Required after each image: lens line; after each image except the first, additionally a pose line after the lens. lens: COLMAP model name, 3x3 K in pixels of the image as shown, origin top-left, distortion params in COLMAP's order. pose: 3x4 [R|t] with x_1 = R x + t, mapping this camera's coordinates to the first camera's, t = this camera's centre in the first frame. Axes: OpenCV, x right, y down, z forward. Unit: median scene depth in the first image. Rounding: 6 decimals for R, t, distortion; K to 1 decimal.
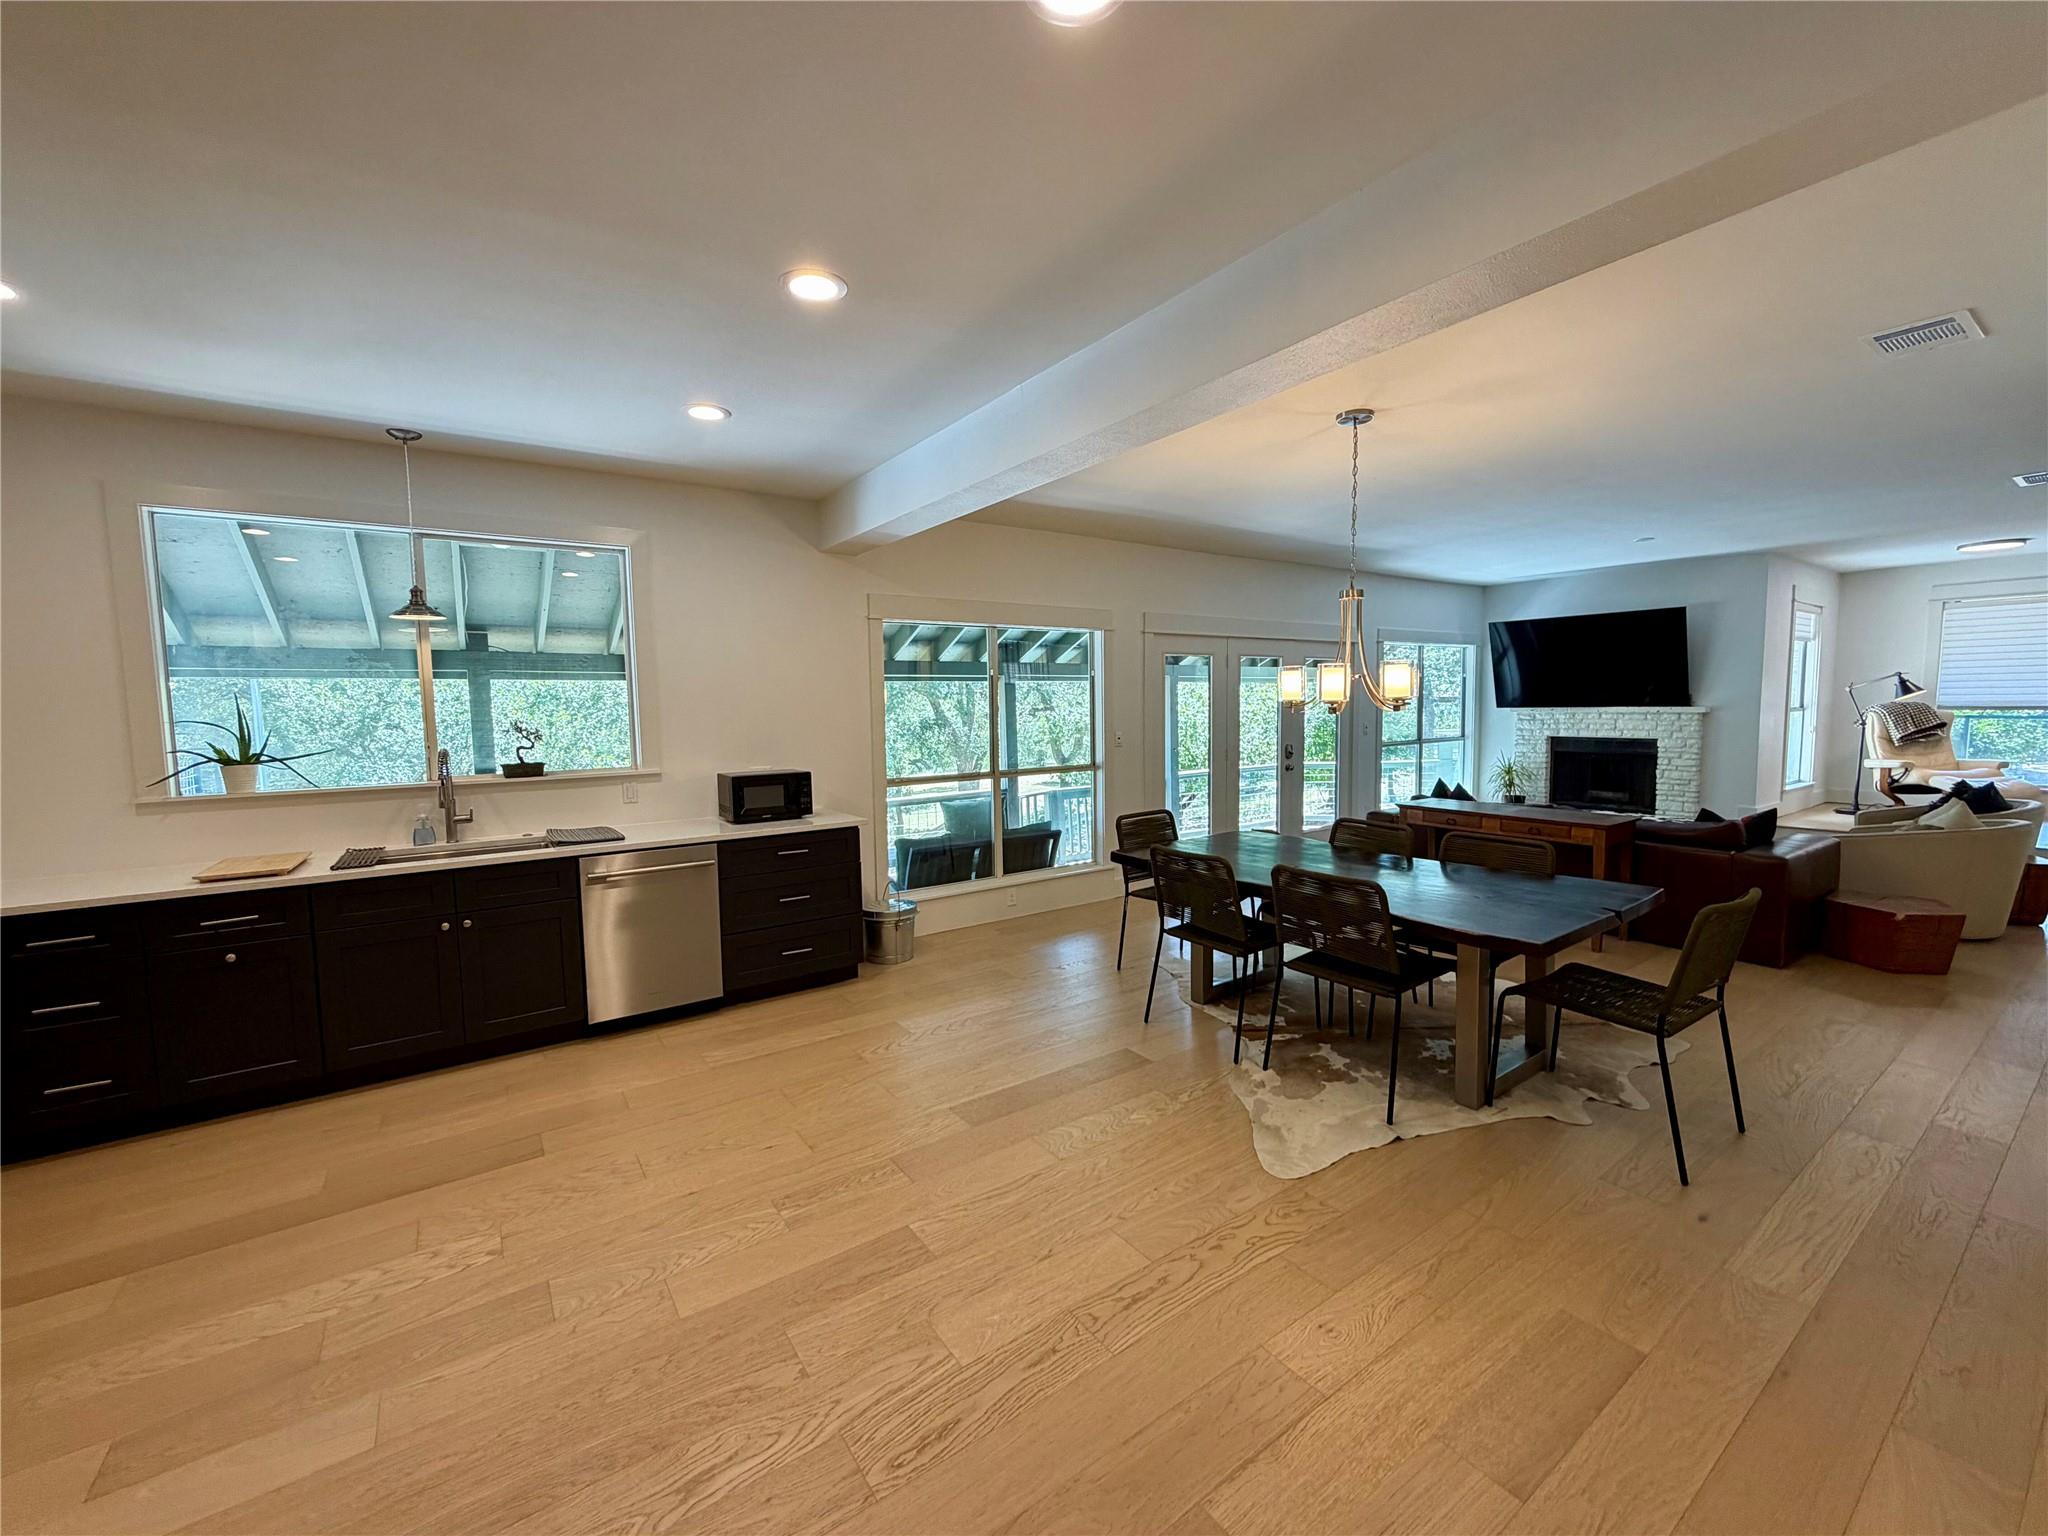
lens RADIAL K [[815.4, 0, 1012.5], [0, 815.4, 769.2], [0, 0, 1]] dist [-0.000575, -0.000872]
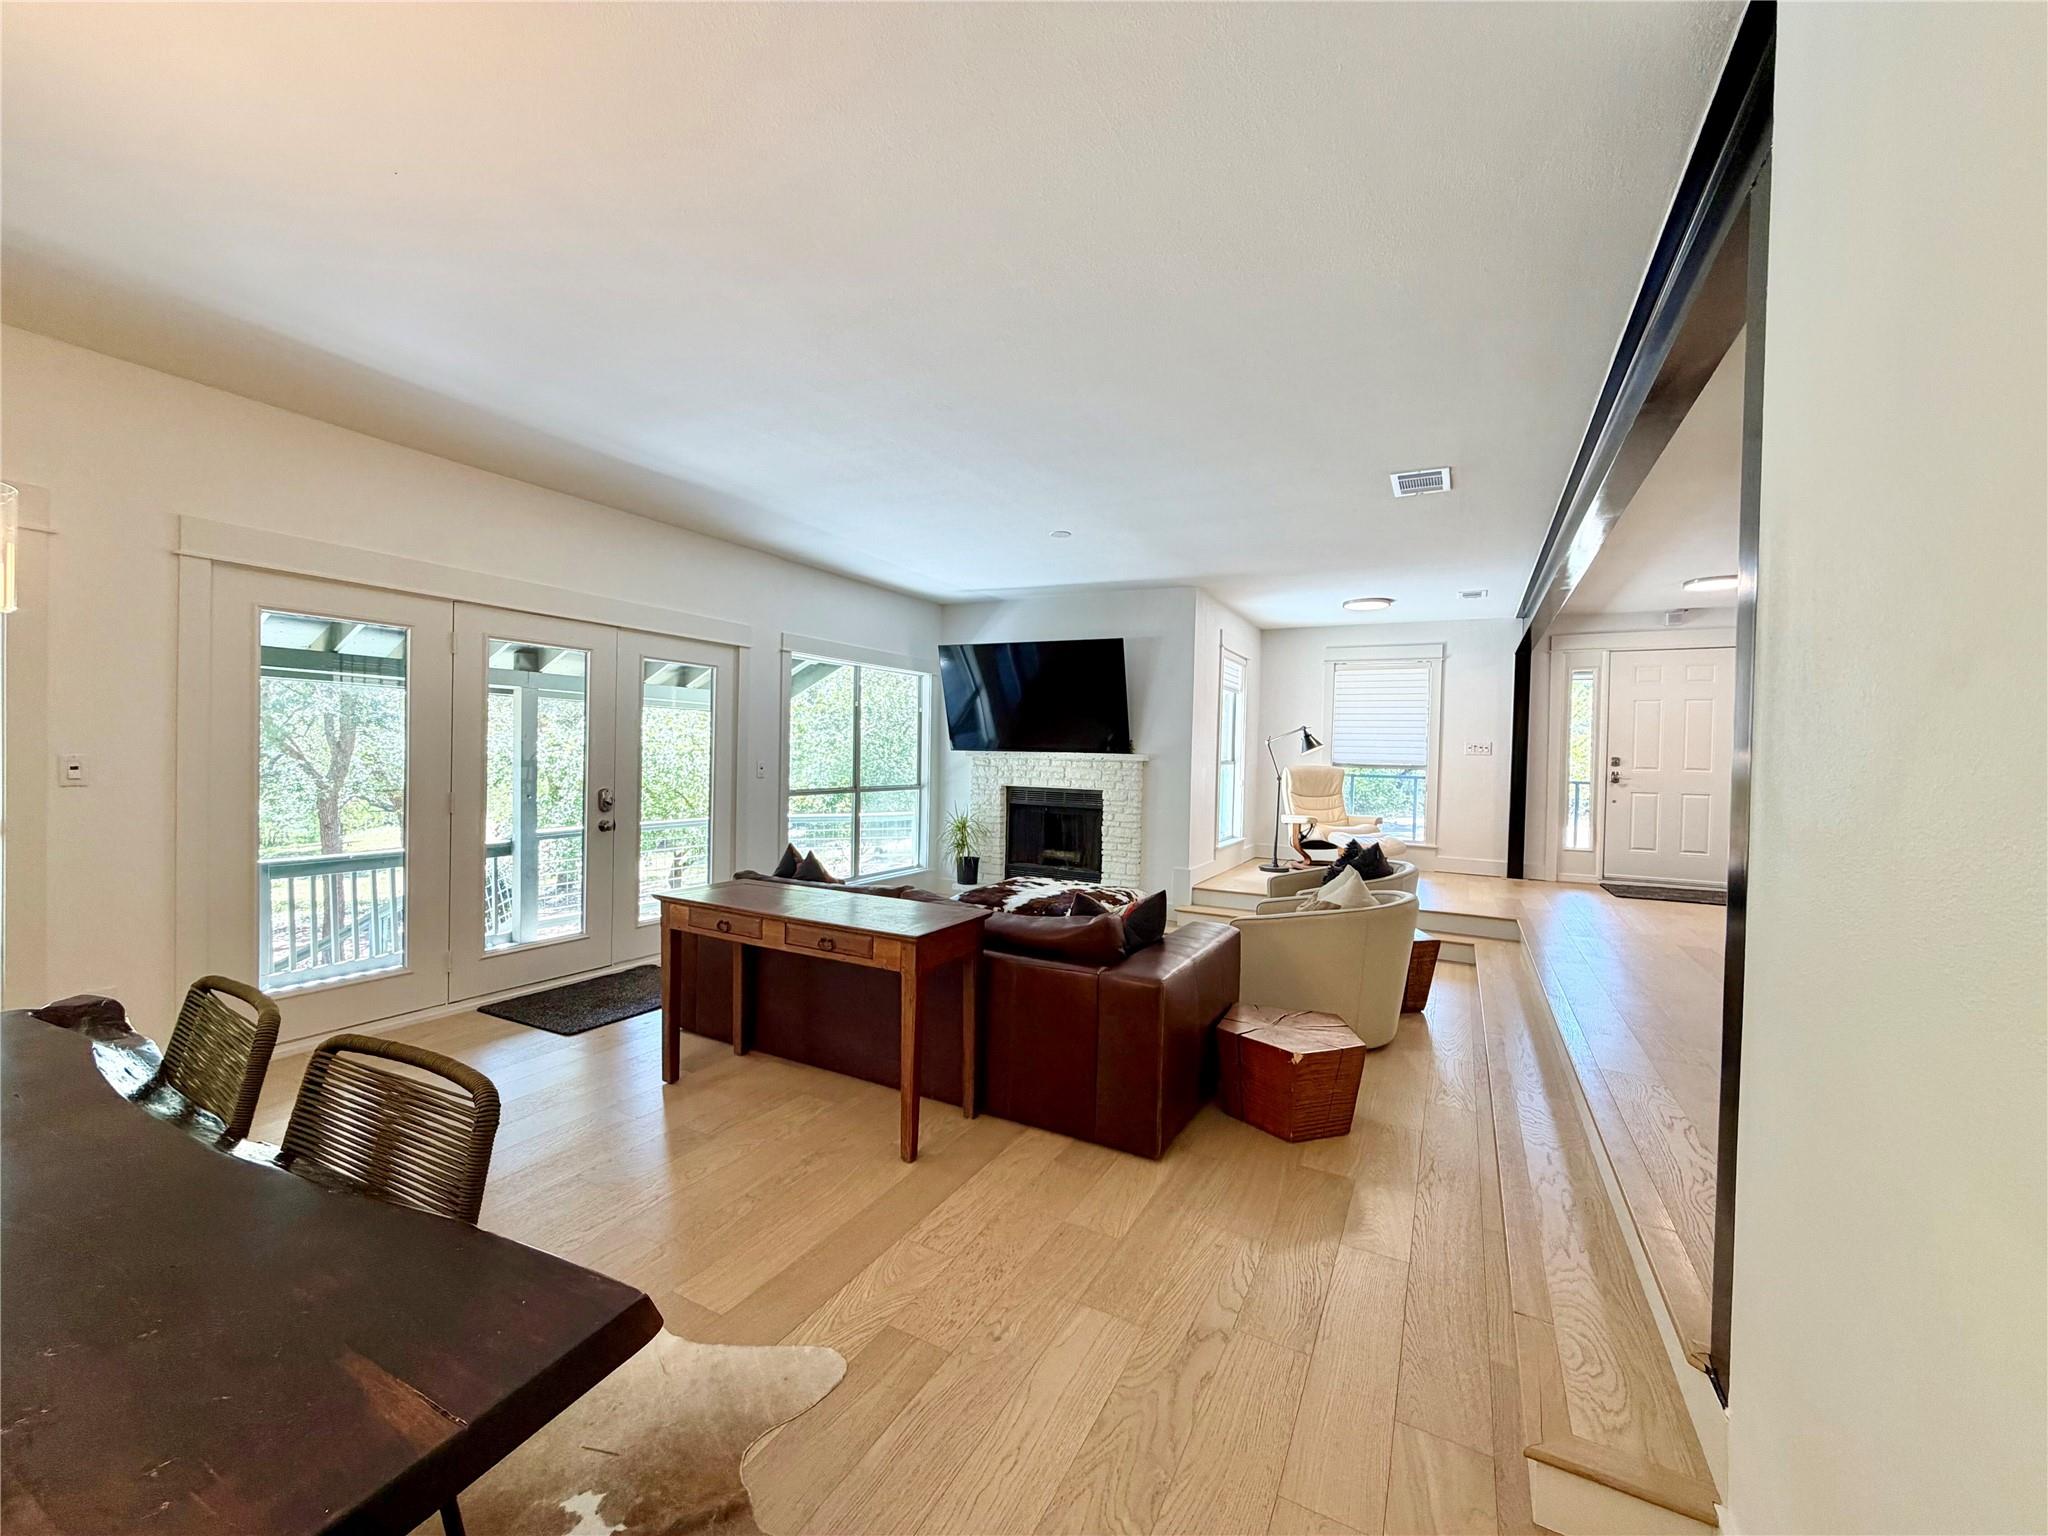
lens RADIAL K [[815.4, 0, 1022.5], [0, 815.4, 767.3], [0, 0, 1]] dist [-0.000575, -0.000872]
pose [[0.884793, 0.029335, 0.465060, 0.316181], [0.000131, 0.998001, -0.063201, -0.007086], [-0.465984, 0.055981, 0.883020, 0.277073]]
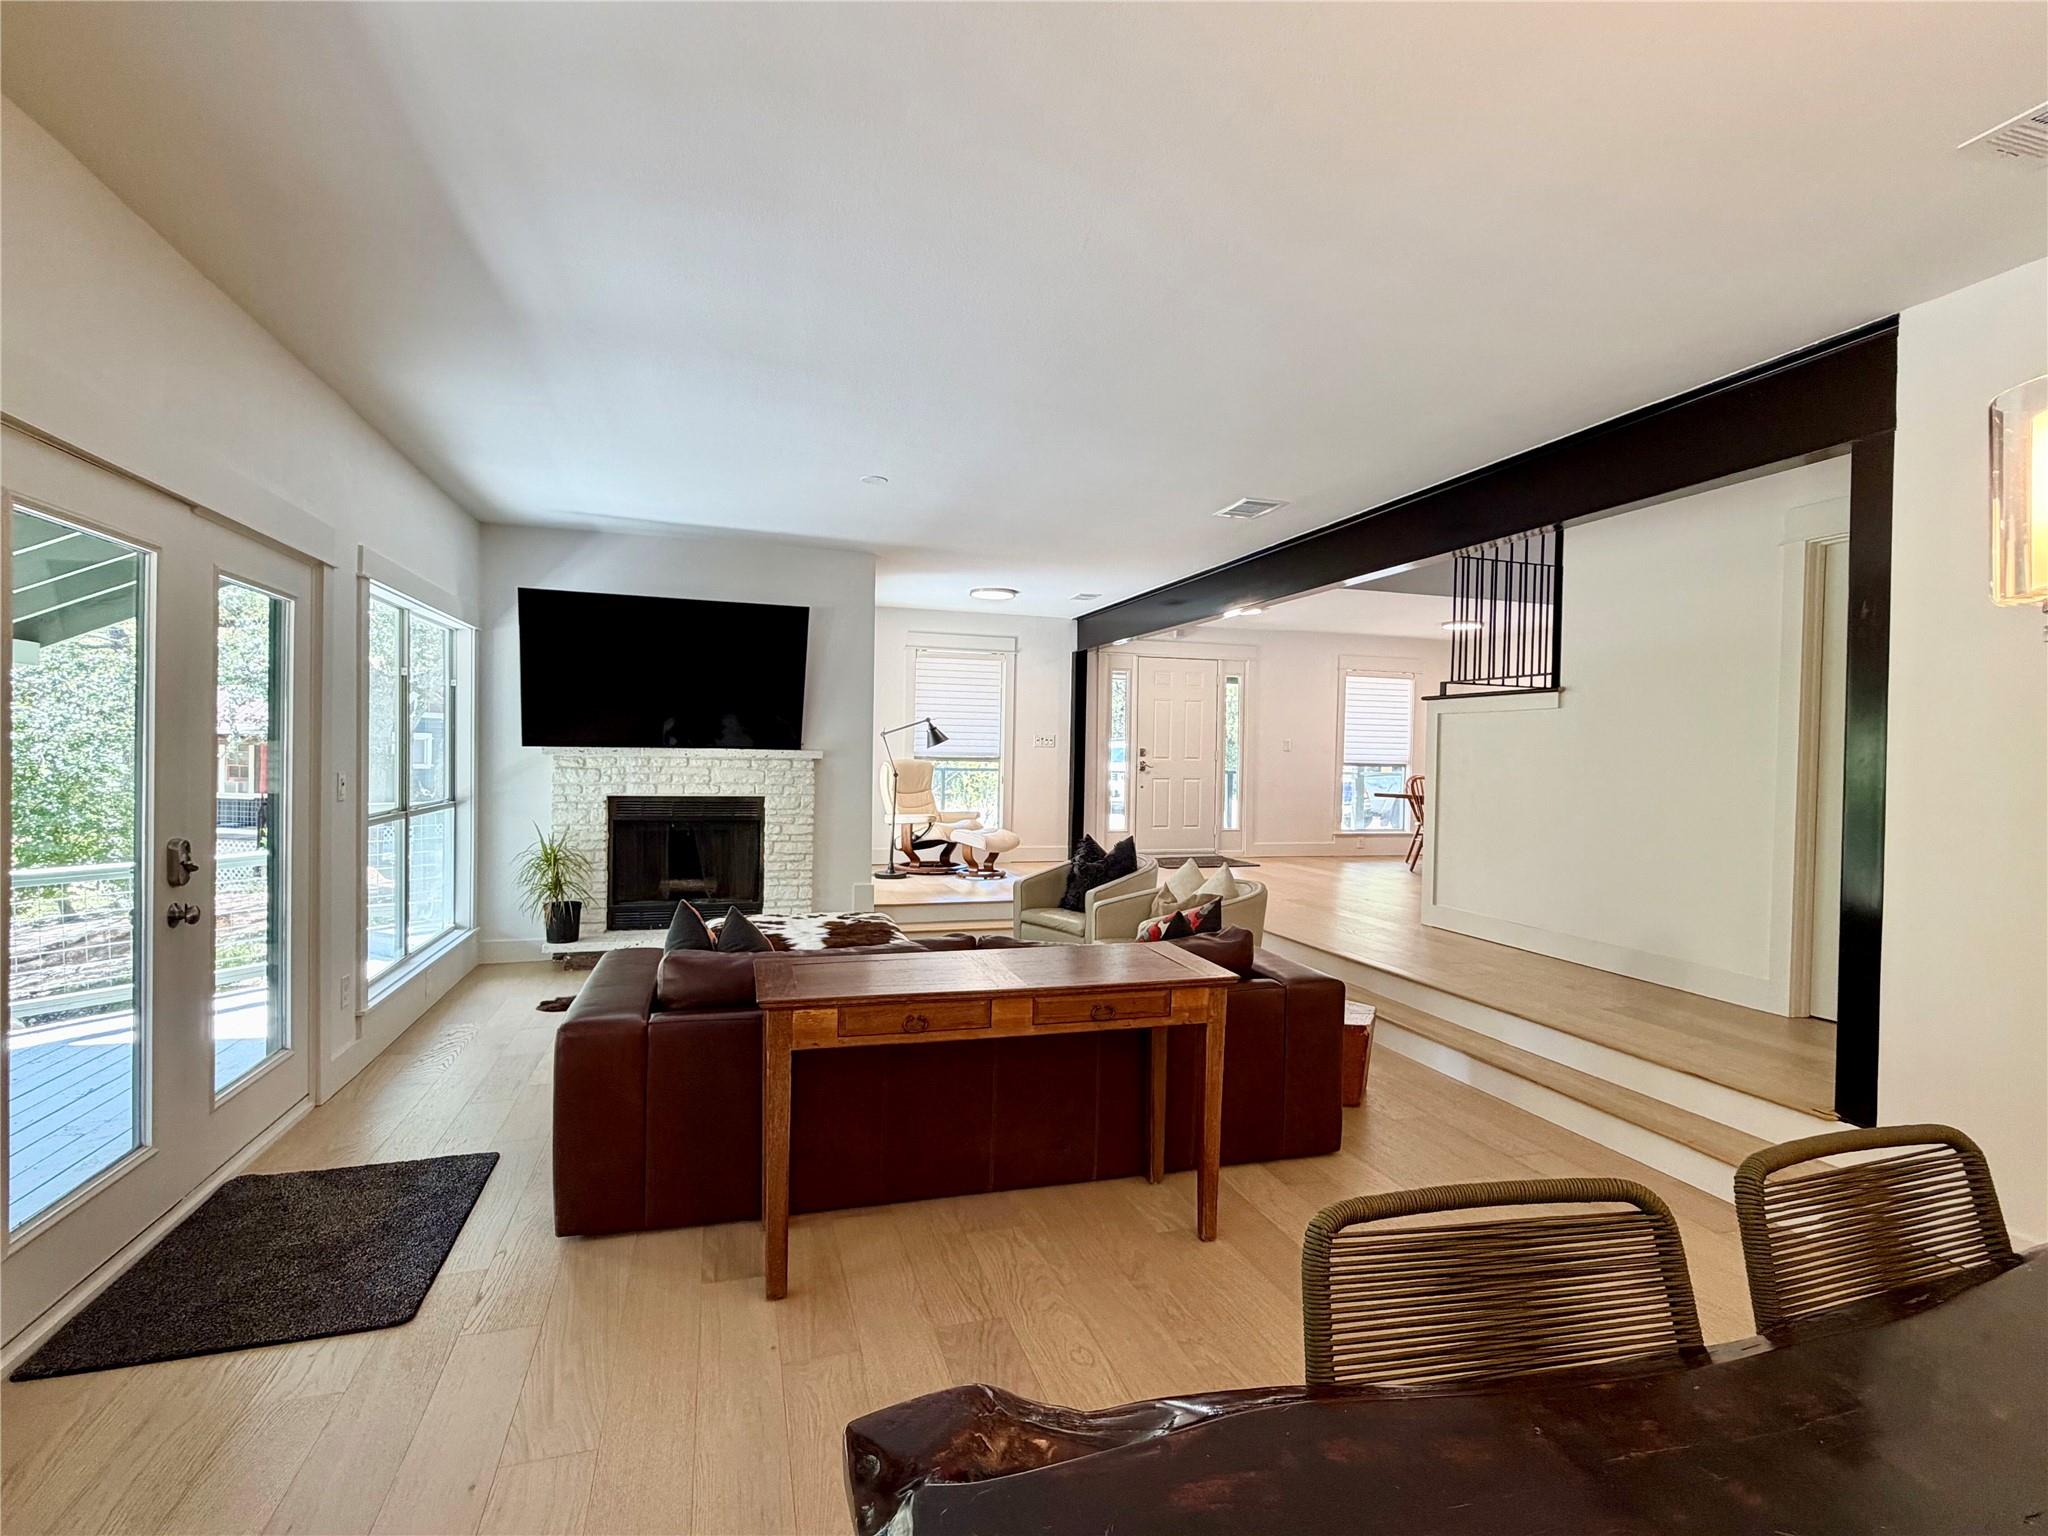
lens RADIAL K [[968.2, 0, 1016.6], [0, 968.2, 771.2], [0, 0, 1]] dist [-0.003962, -0.000544]
pose [[0.296602, 0.004475, 0.954991, 0.082845], [0.057206, 0.998110, -0.022444, -0.028535], [-0.953286, 0.061288, 0.295785, 0.564868]]
